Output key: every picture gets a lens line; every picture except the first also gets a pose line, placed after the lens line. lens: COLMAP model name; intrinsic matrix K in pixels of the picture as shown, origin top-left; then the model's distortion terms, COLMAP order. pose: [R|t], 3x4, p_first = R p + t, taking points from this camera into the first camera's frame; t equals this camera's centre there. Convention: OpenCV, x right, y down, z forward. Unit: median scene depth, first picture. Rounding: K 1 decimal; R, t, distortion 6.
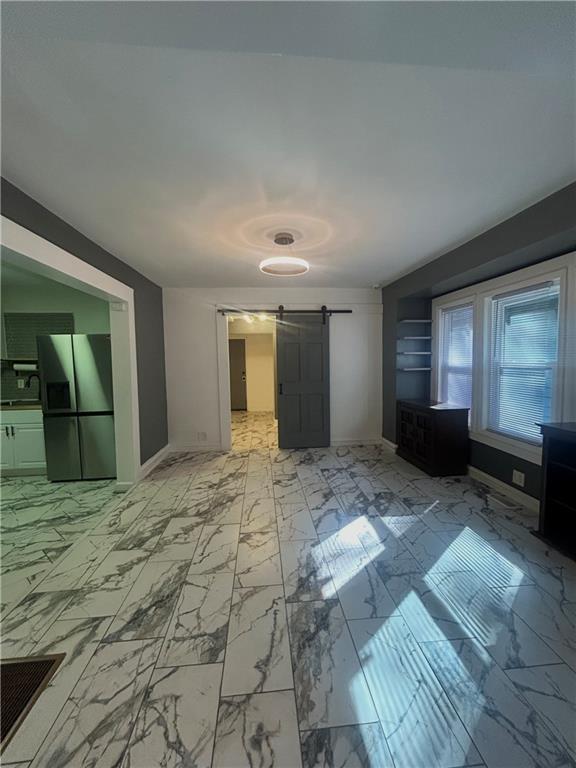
lens RADIAL K [[298.8, 0, 288.0], [0, 298.8, 384.0], [0, 0, 1]] dist [0.000503, -0.000146]
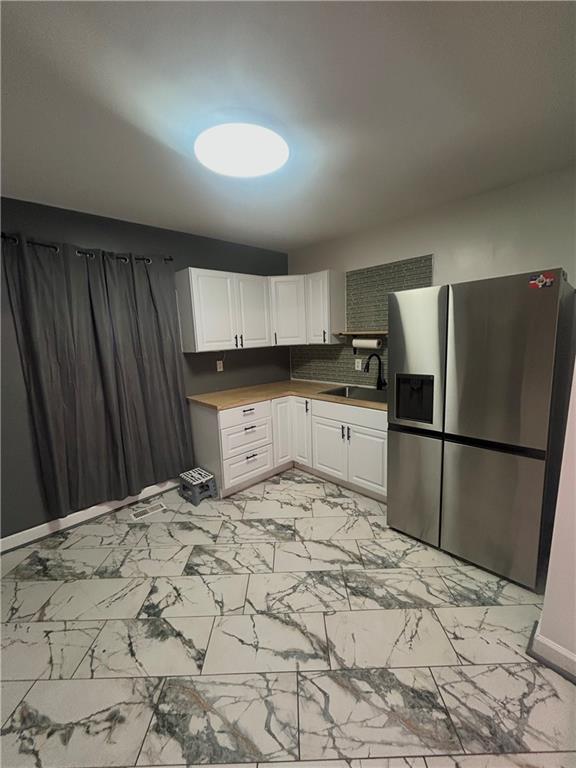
lens RADIAL K [[298.8, 0, 288.0], [0, 298.8, 384.0], [0, 0, 1]] dist [0.000503, -0.000146]
pose [[0.601123, 0.112838, -0.791151, -0.447023], [-0.021699, 0.991921, 0.124985, -0.049173], [0.798862, -0.057965, 0.598715, 0.452787]]
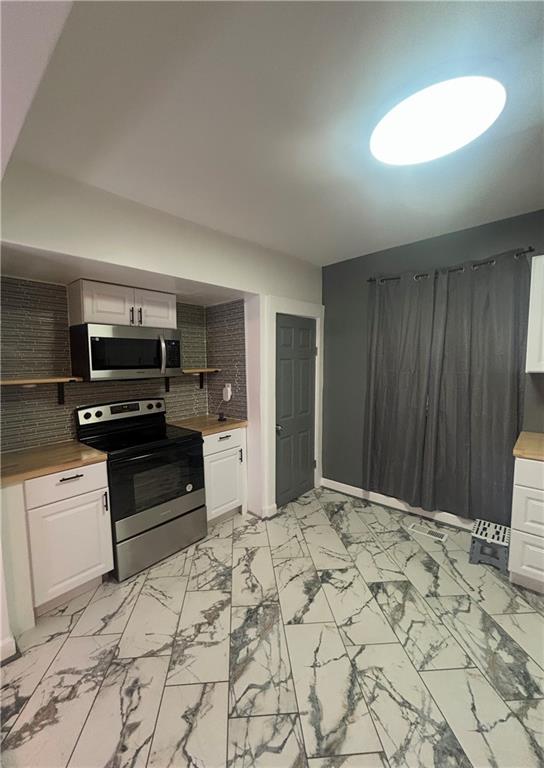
lens RADIAL K [[310.6, 0, 270.5], [0, 310.6, 395.9], [0, 0, 1]] dist [0.000223, 0.000008]
pose [[-0.741154, 0.095039, -0.664573, -0.463051], [-0.023654, 0.985617, 0.167331, -0.073663], [0.670918, 0.139738, -0.728246, 0.852983]]
